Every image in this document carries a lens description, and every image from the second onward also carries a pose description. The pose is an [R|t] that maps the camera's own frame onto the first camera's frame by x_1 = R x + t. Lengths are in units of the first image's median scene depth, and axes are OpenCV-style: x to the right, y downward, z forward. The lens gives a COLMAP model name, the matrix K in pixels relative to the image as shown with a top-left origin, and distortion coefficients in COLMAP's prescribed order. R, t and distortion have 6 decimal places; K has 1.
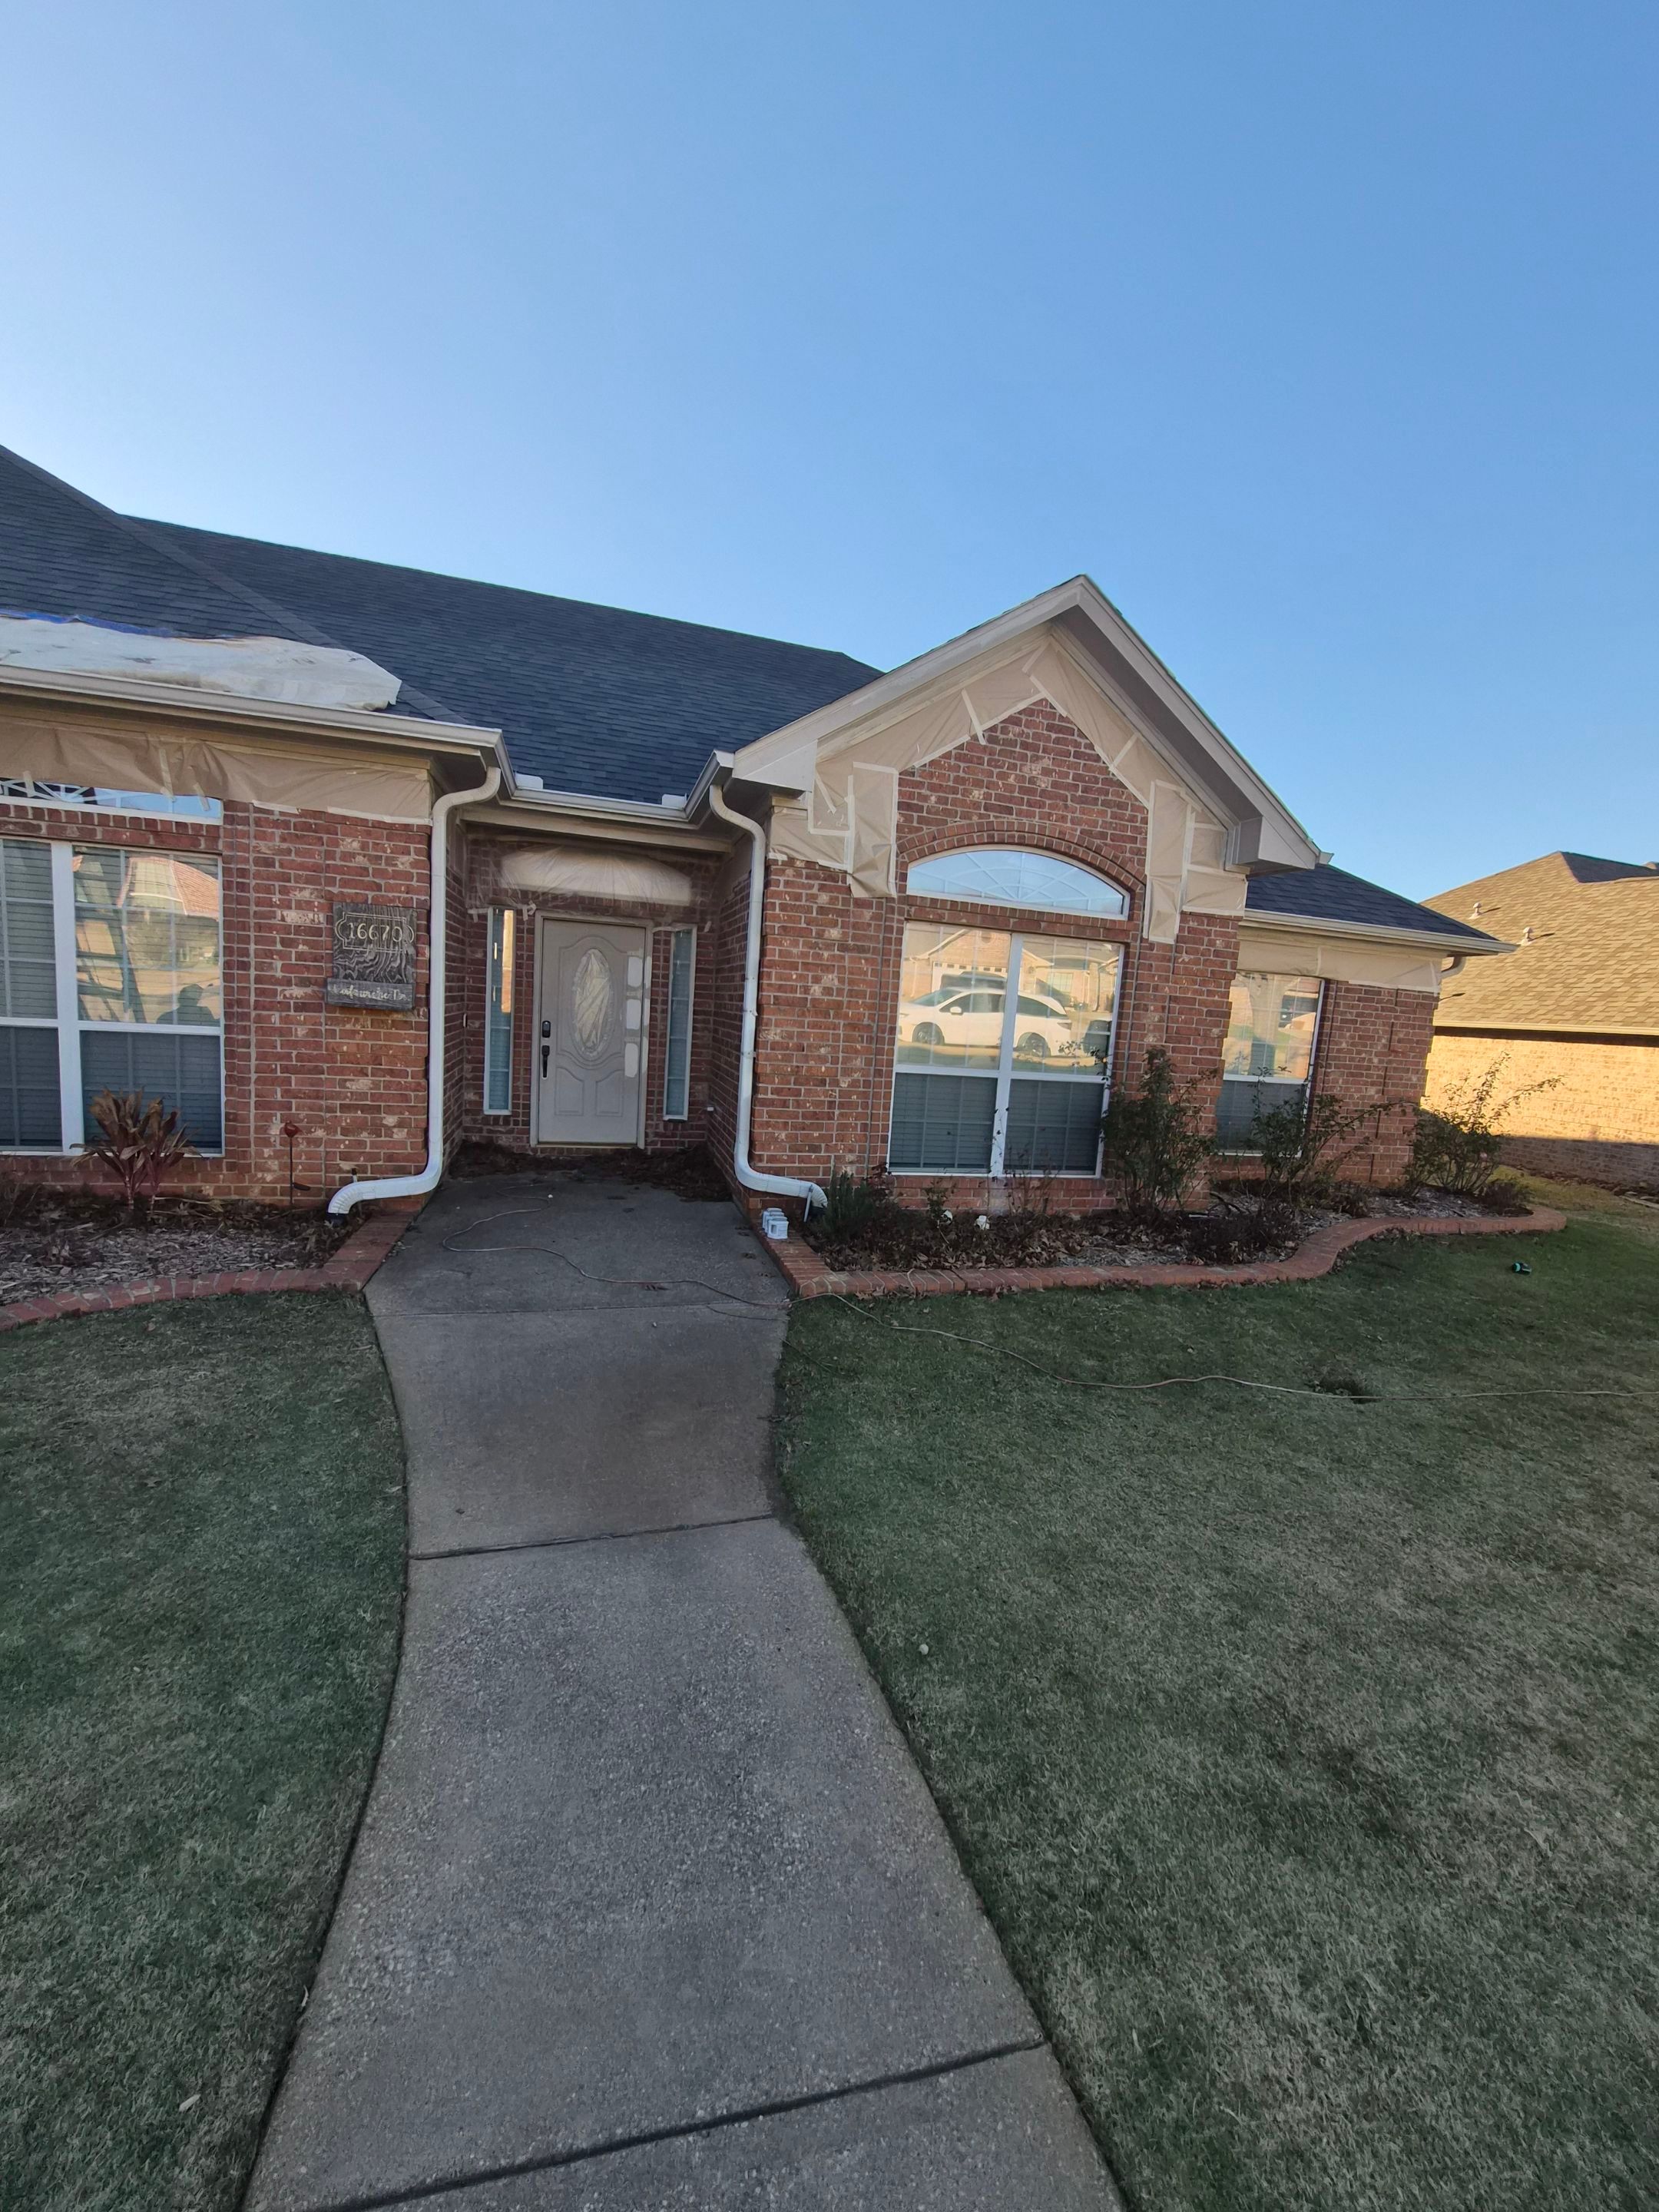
lens RADIAL K [[865.6, 0, 850.1], [0, 865.6, 1108.0], [0, 0, 1]] dist [-0.007797, 0.000008]
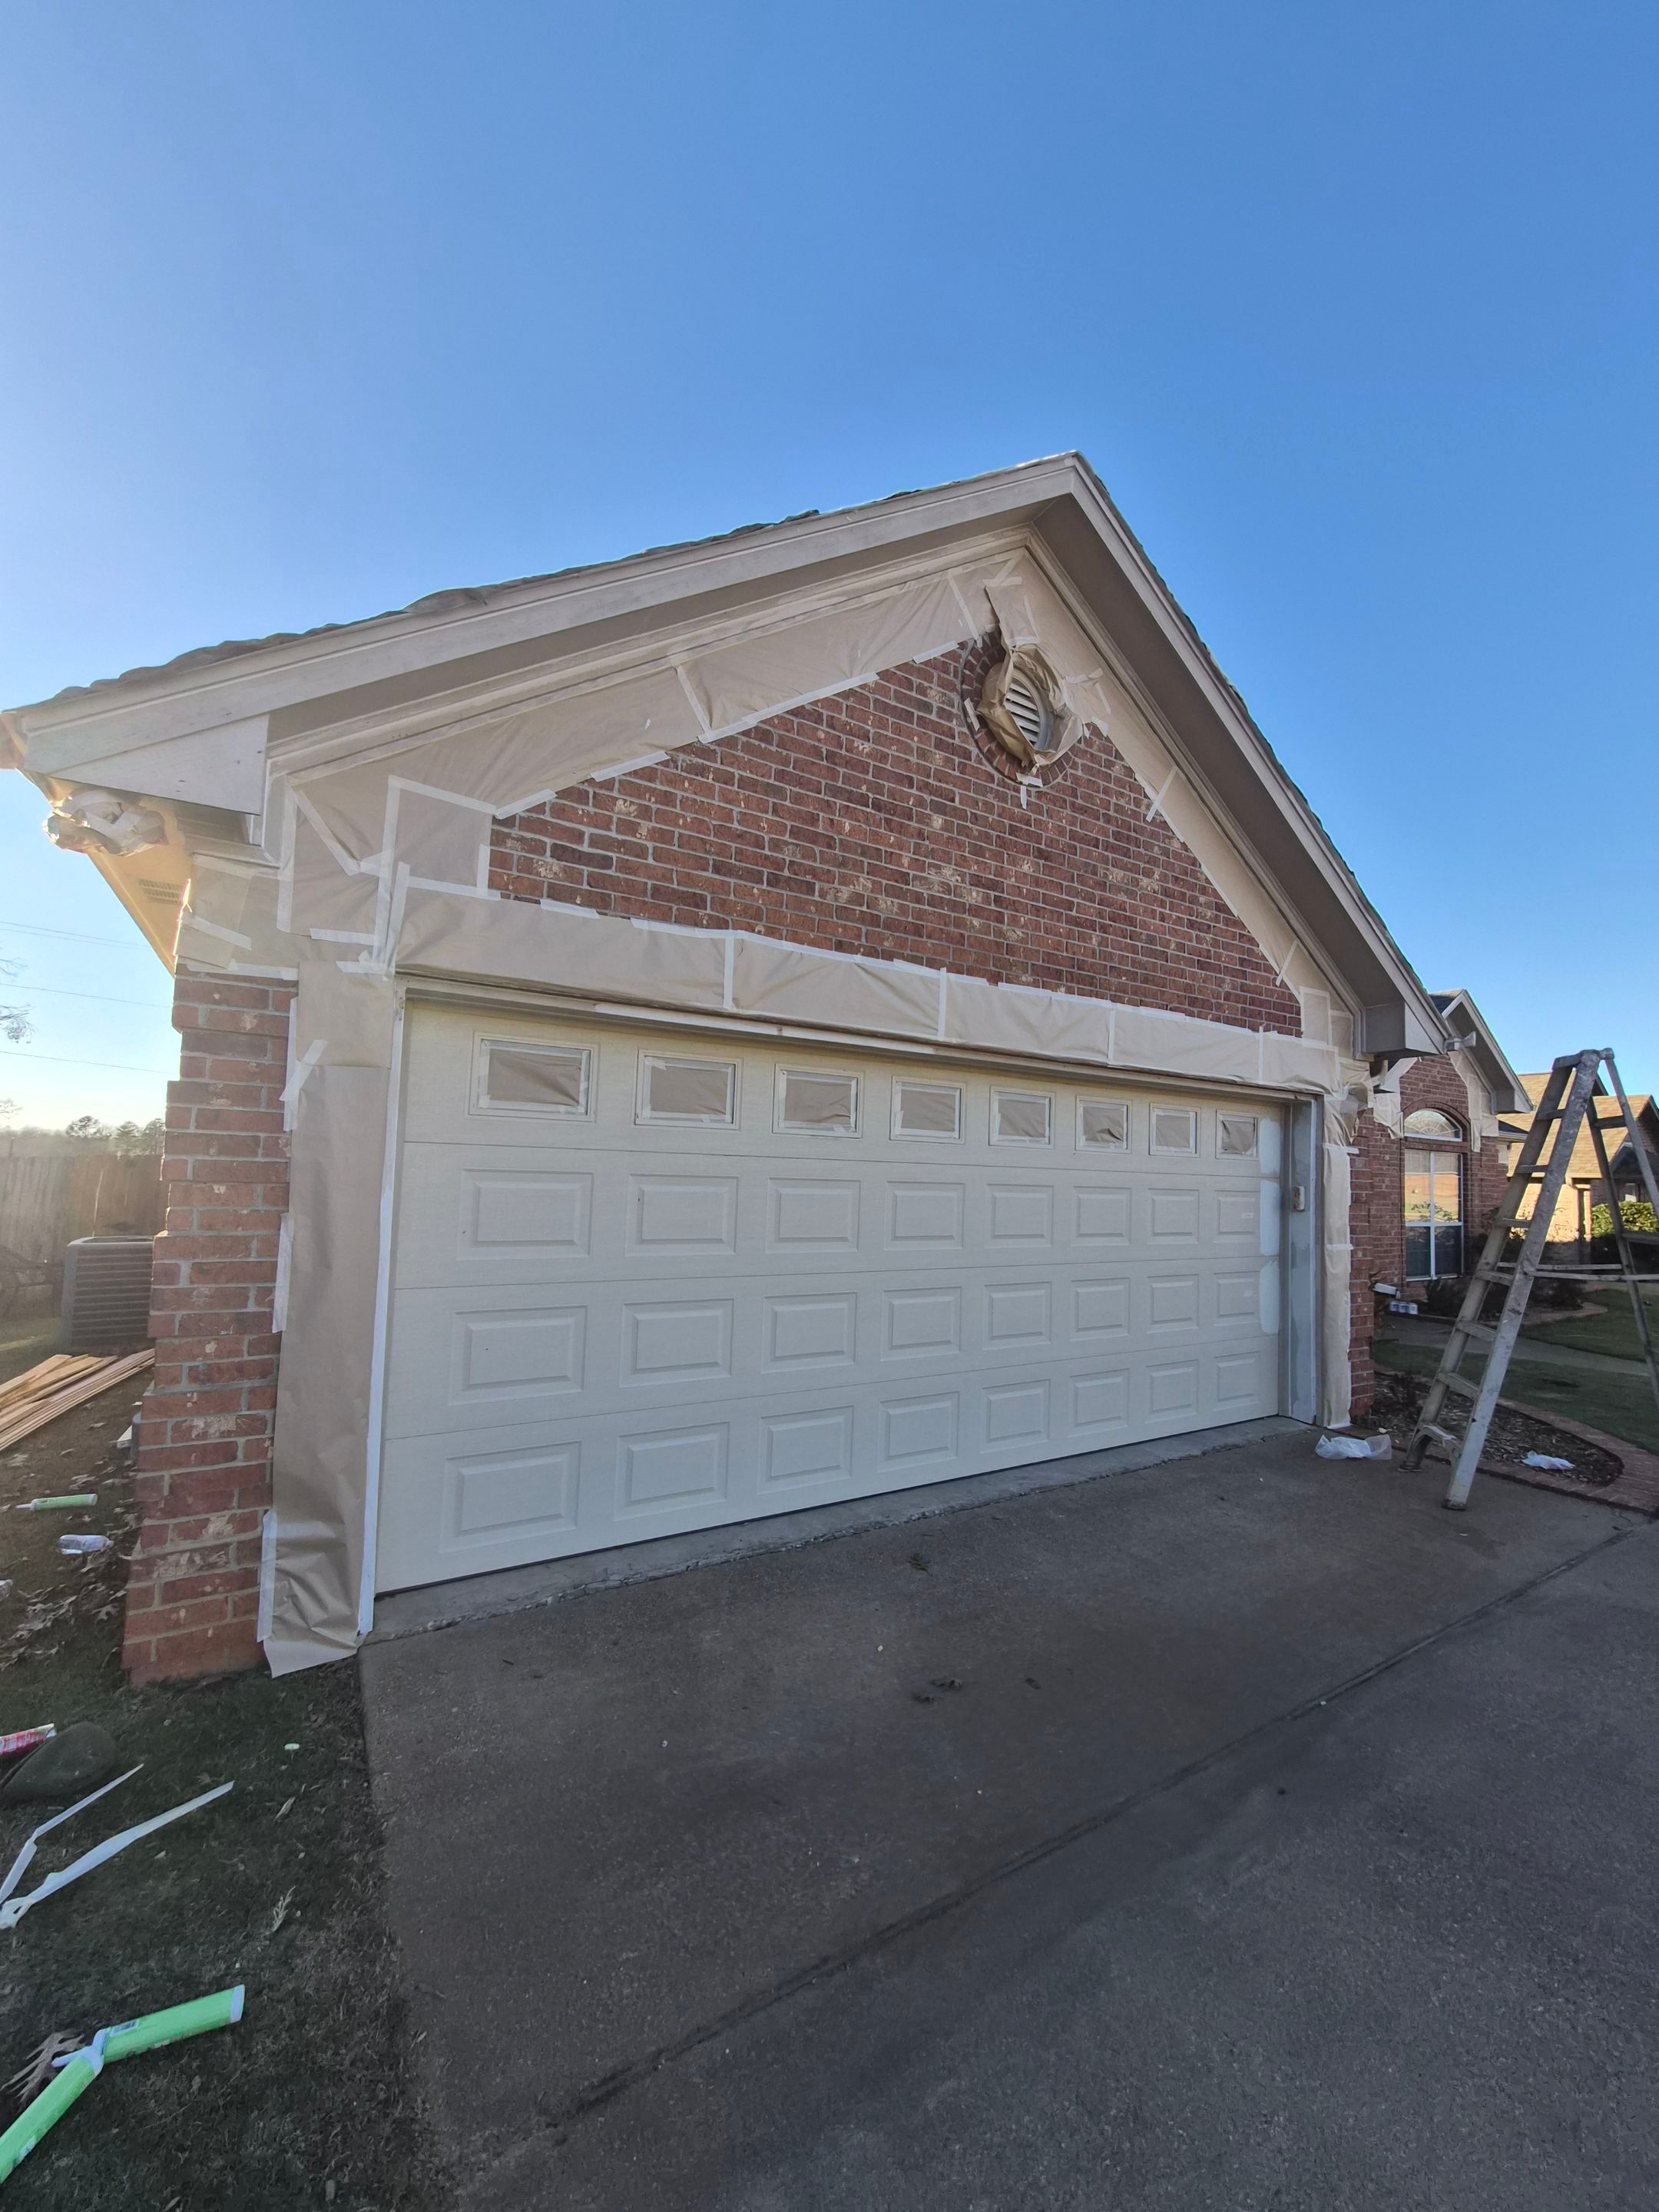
lens RADIAL K [[865.6, 0, 850.1], [0, 865.6, 1108.0], [0, 0, 1]] dist [-0.007797, 0.000008]
pose [[0.968771, -0.013479, 0.247590, -1.682599], [0.054275, 0.985835, -0.158695, -0.064079], [-0.241944, 0.167177, 0.955780, -0.609250]]
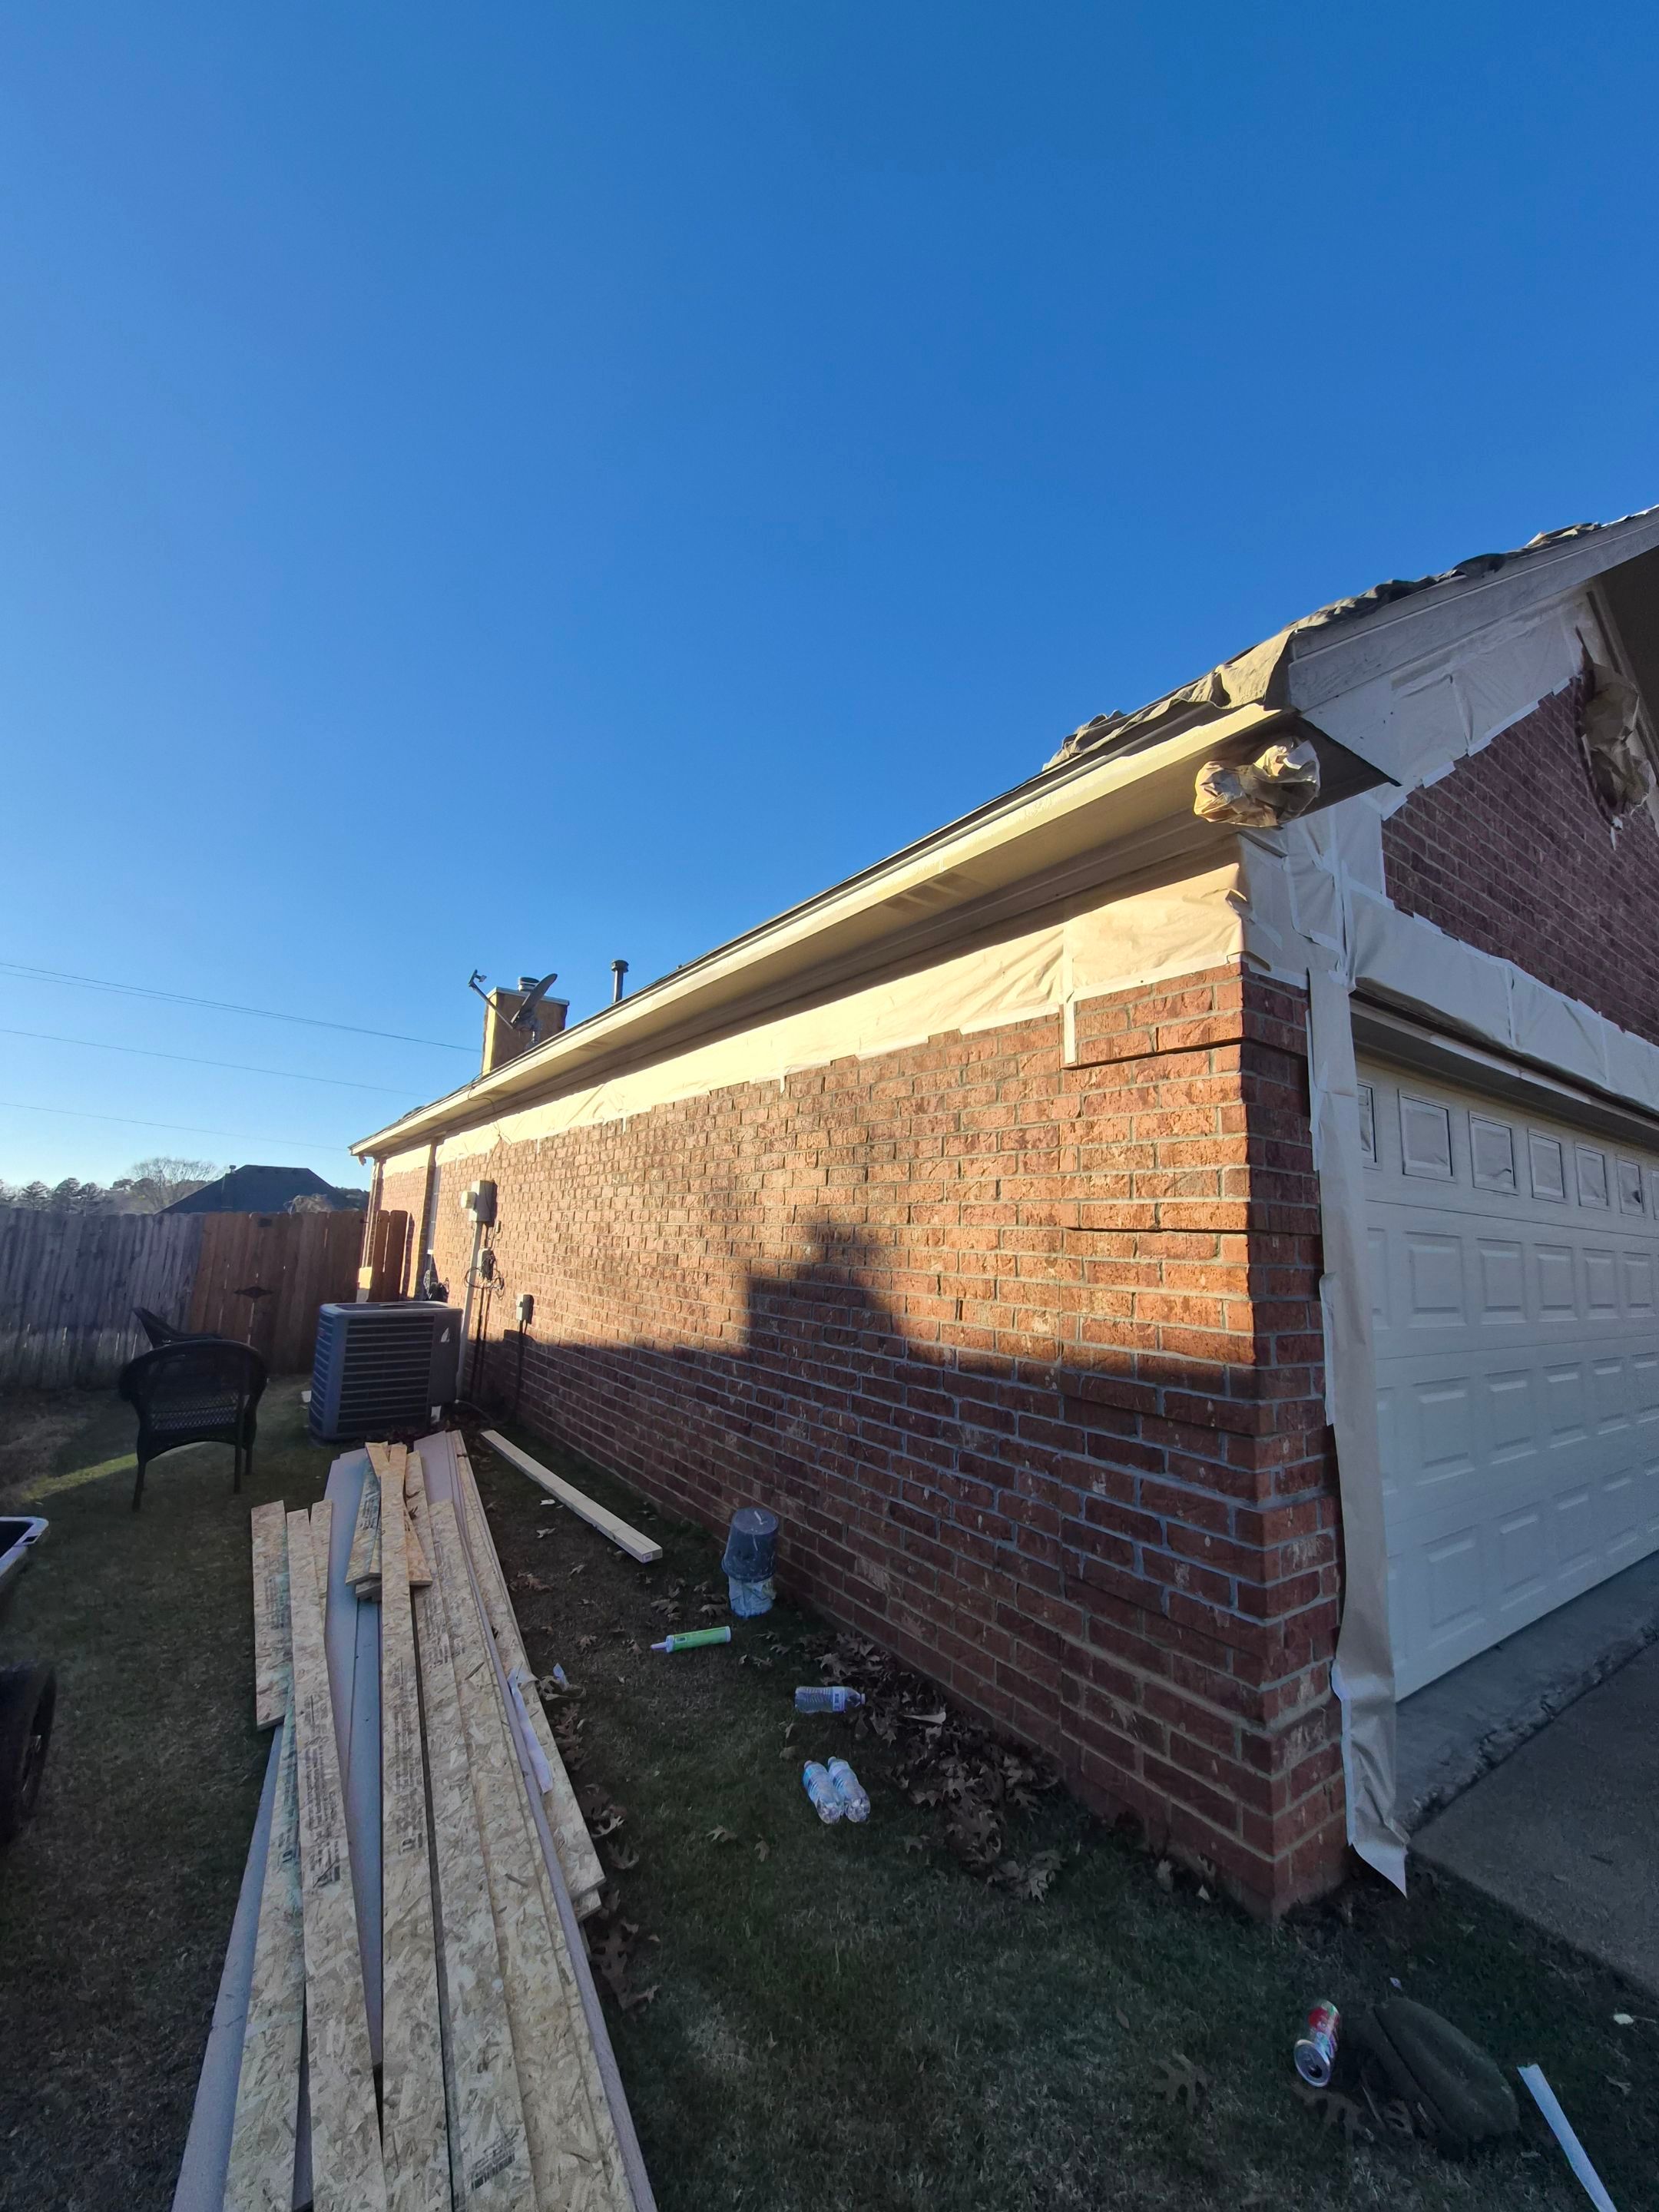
lens RADIAL K [[851.6, 0, 829.5], [0, 851.6, 1106.0], [0, 0, 1]] dist [-0.000352, 0.000000]
pose [[0.955430, 0.020538, 0.294503, -2.156650], [0.052461, 0.969888, -0.237834, -0.091130], [-0.290520, 0.242684, 0.925582, -0.390380]]
